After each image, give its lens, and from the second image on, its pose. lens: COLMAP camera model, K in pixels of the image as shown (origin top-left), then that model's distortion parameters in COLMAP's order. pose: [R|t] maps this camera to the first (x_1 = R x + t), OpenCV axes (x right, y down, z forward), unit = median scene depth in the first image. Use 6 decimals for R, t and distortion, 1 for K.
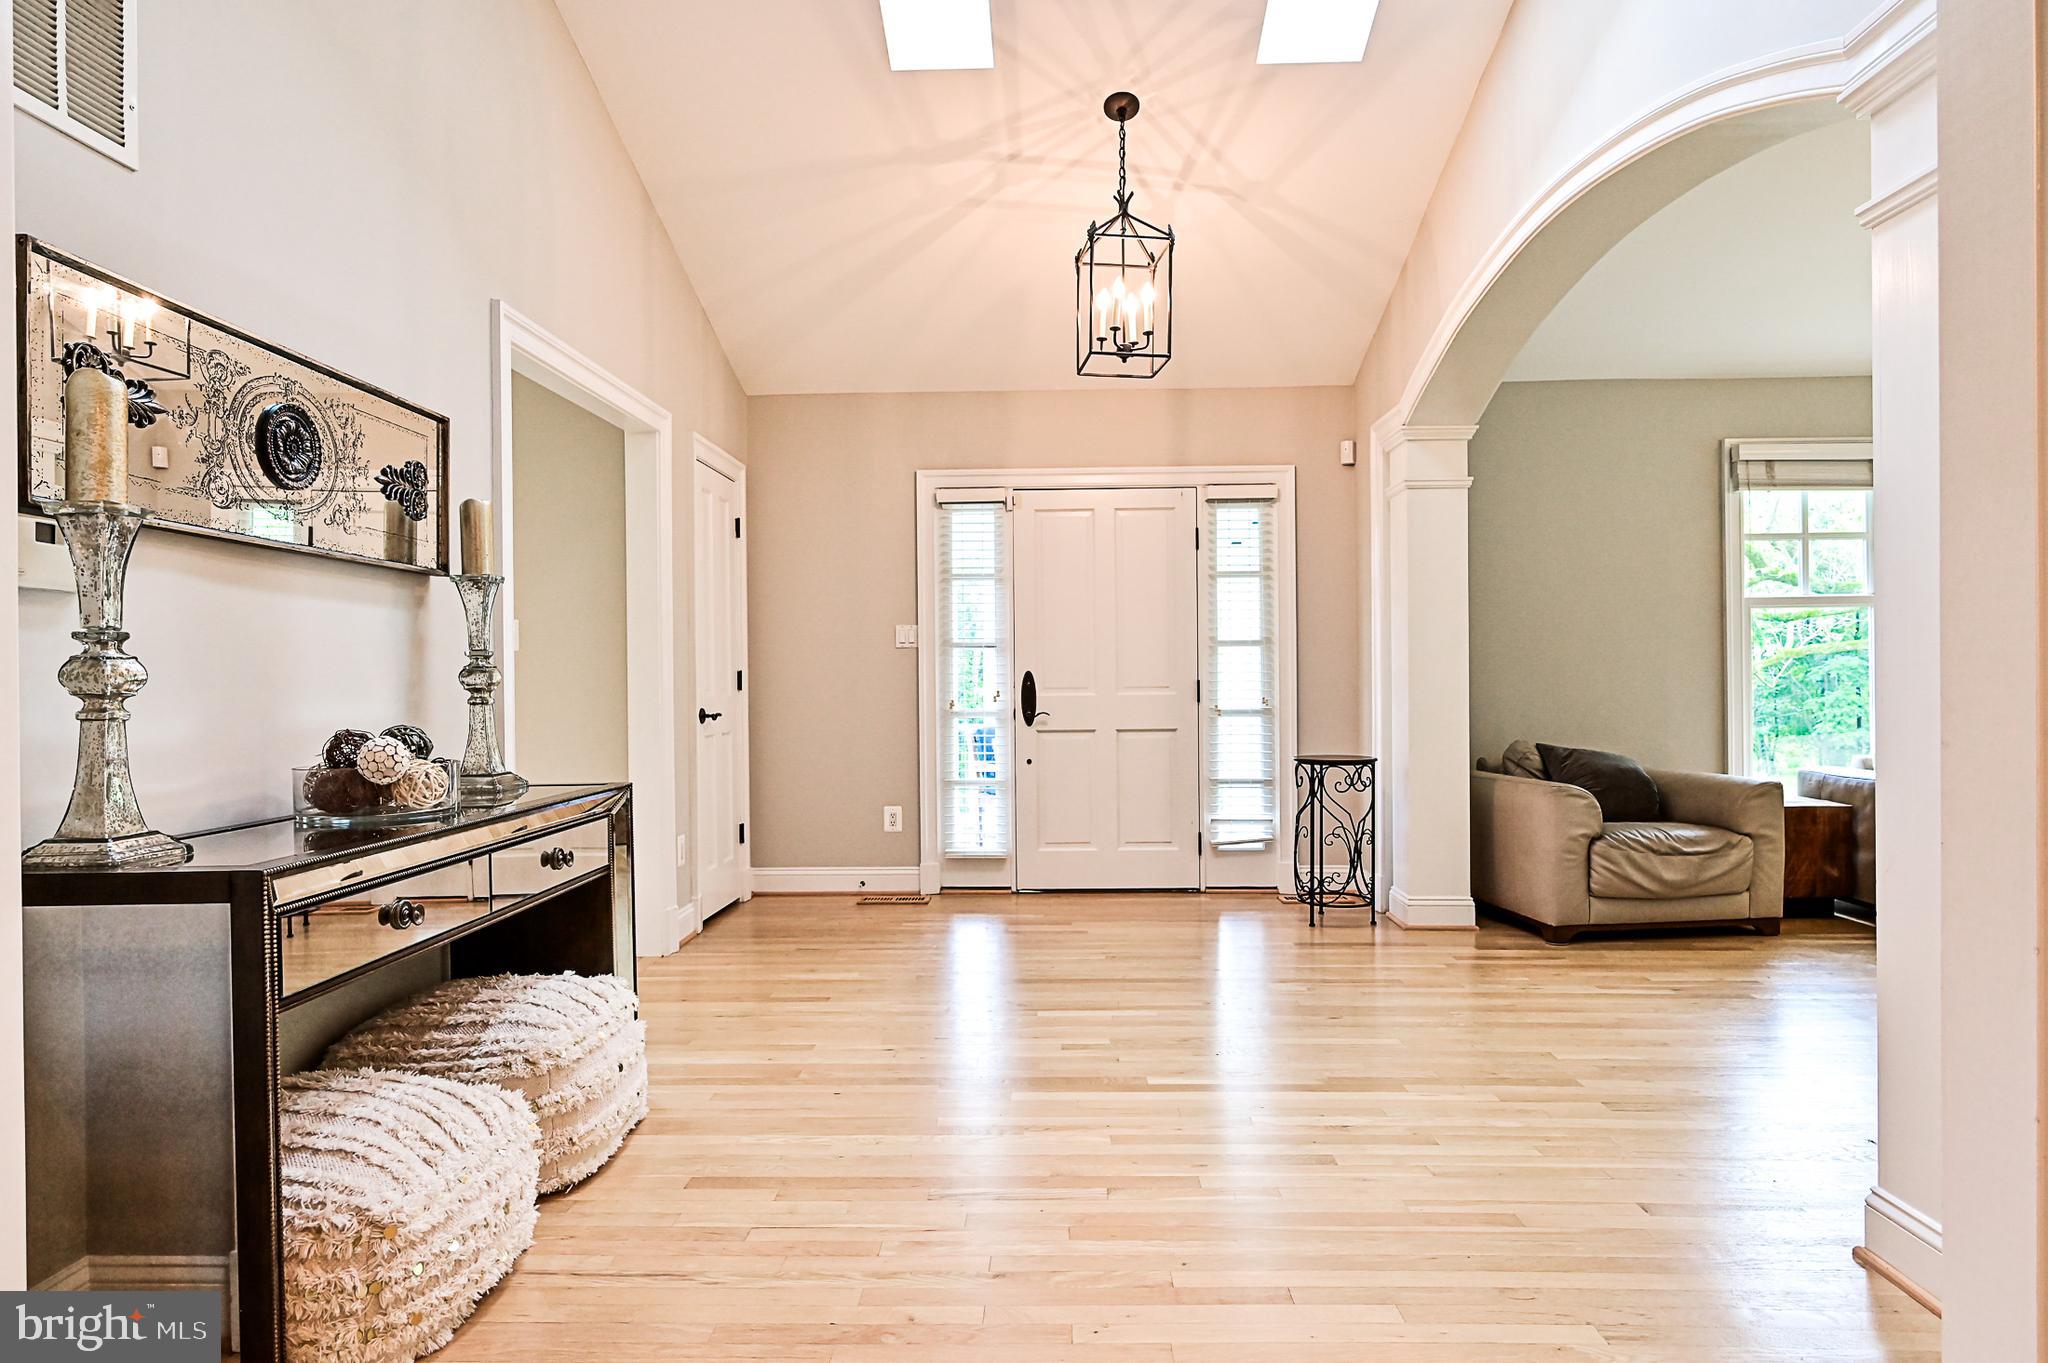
lens RADIAL K [[1169.3, 0, 1022.8], [0, 1169.3, 686.6], [0, 0, 1]] dist [-0.001492, 0.000218]
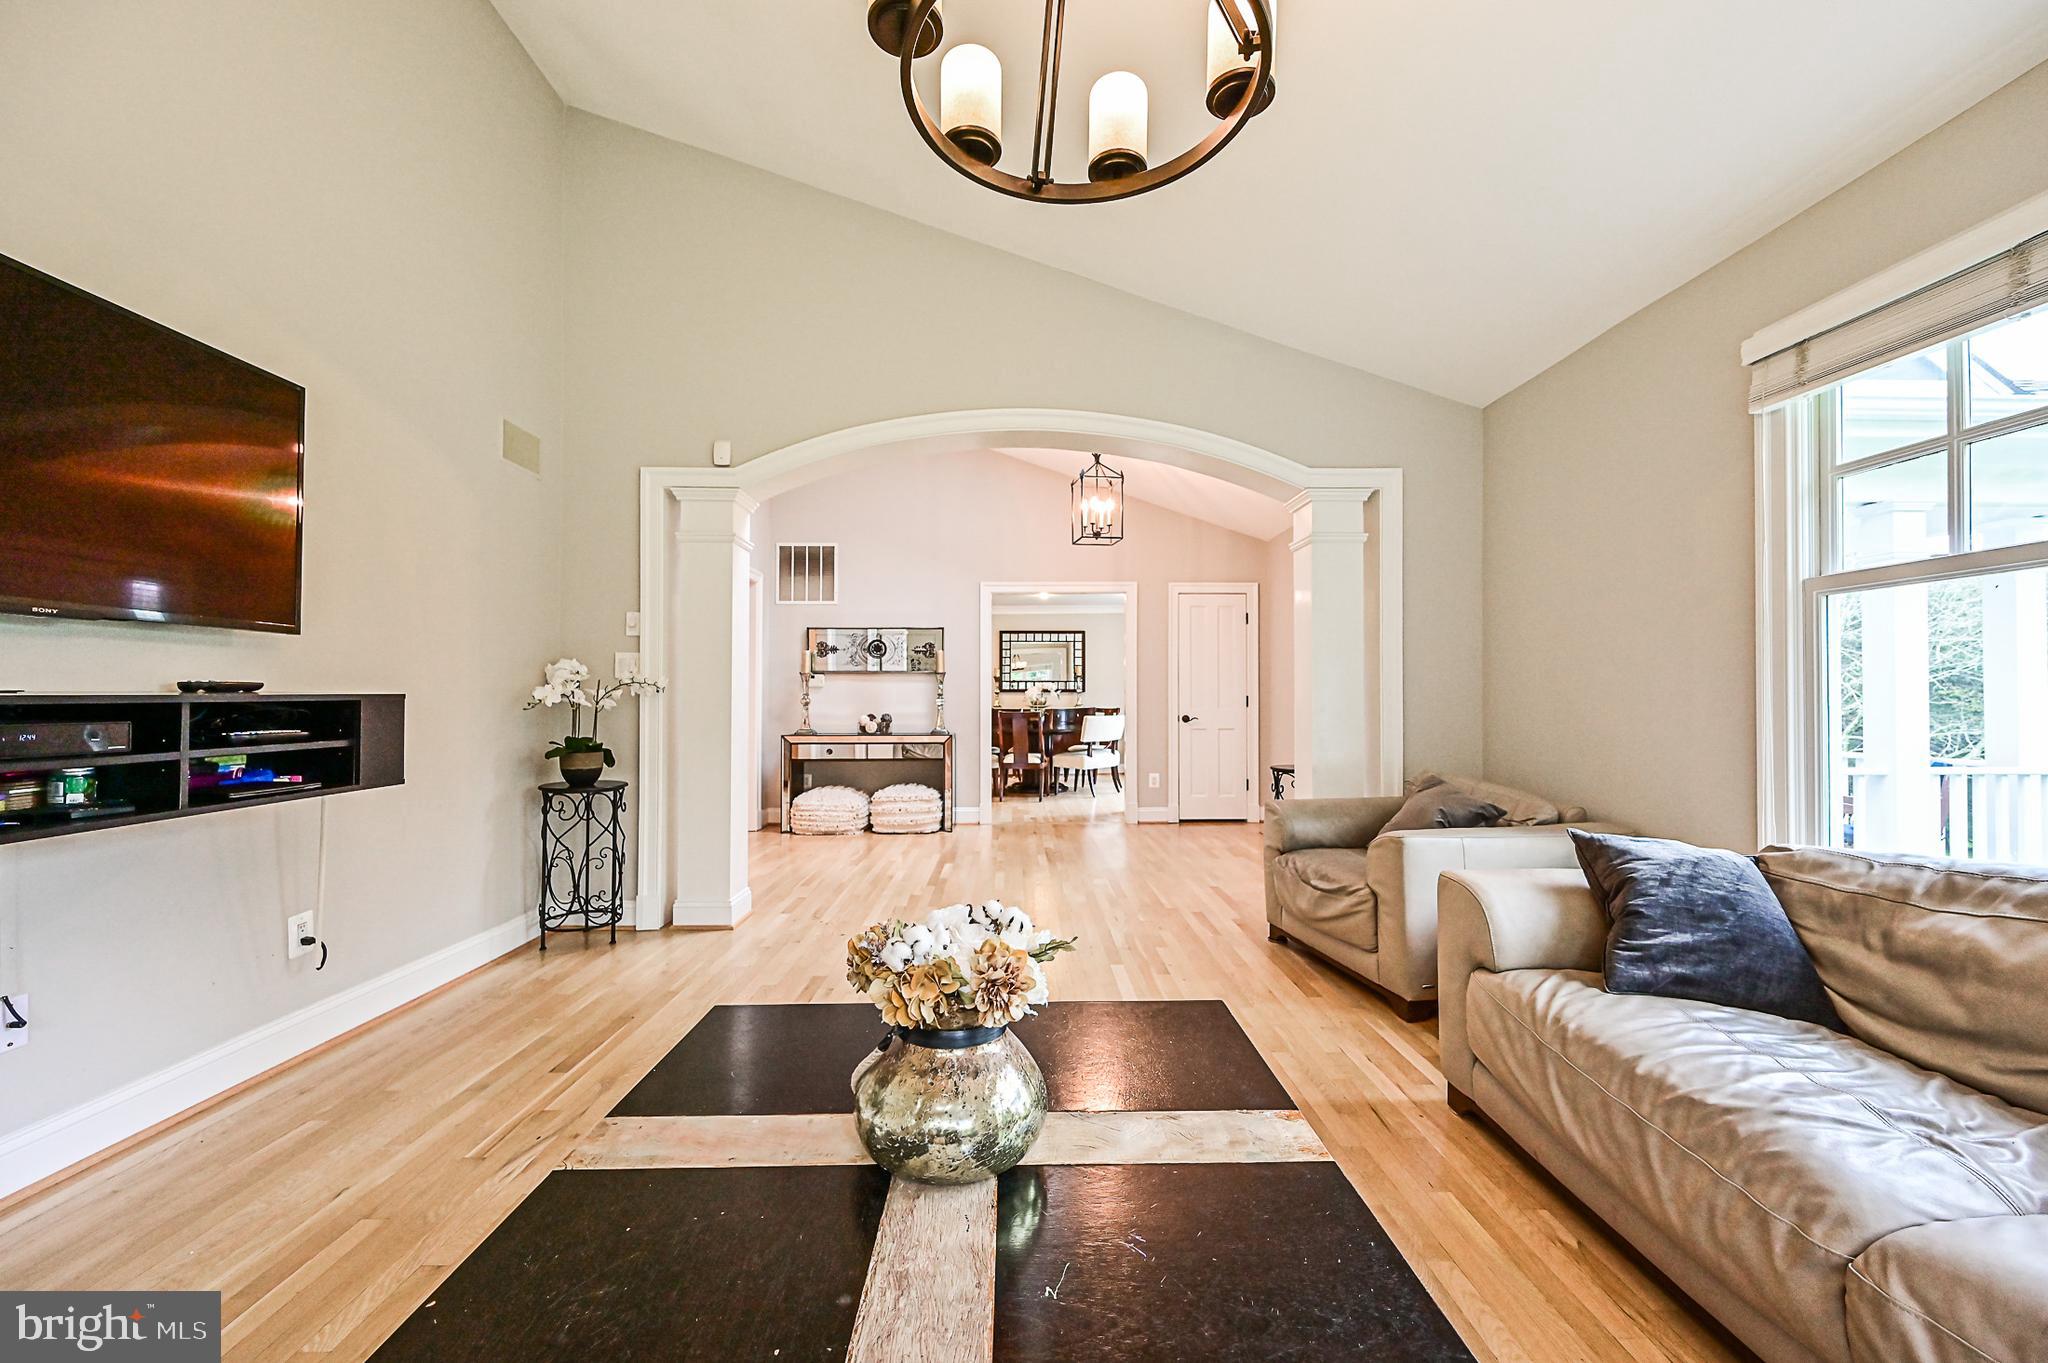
lens RADIAL K [[812.0, 0, 1026.7], [0, 812.0, 688.0], [0, 0, 1]] dist [-0.002833, 0.000704]
pose [[0.043707, -0.005981, -0.999026, 1.026114], [-0.003566, 0.999975, -0.006143, -0.016665], [0.999038, 0.003831, 0.043684, 0.595623]]
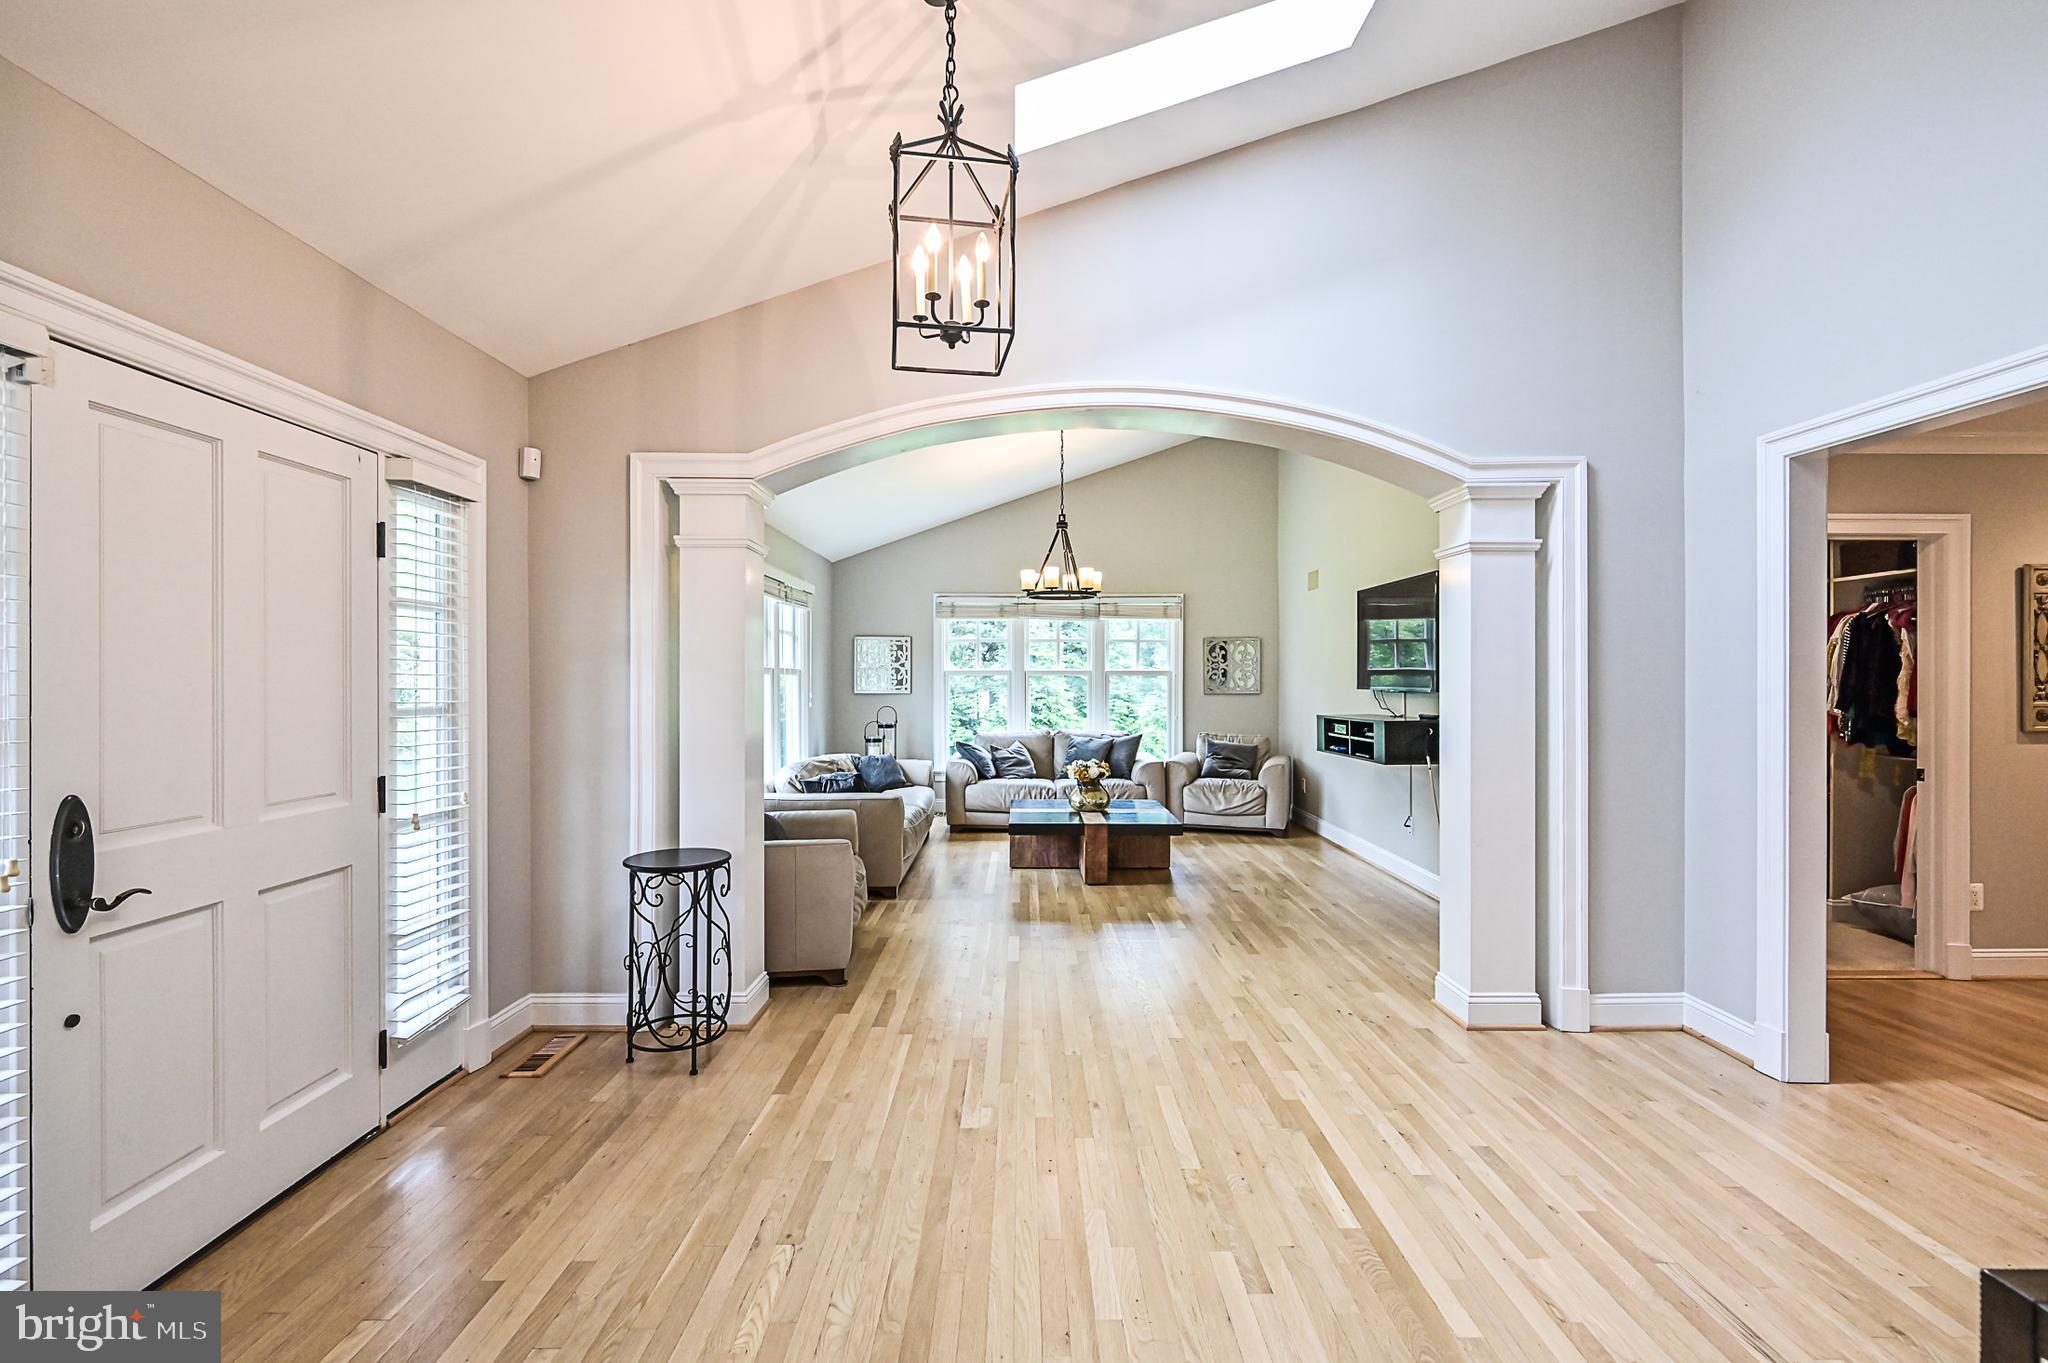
lens RADIAL K [[871.1, 0, 1034.3], [0, 871.1, 679.8], [0, 0, 1]] dist [-0.000407, -0.000261]
pose [[-0.040390, 0.004286, 0.999175, -0.318352], [-0.000386, 0.999991, -0.004305, -0.054584], [-0.999184, -0.000559, -0.040388, 0.700894]]
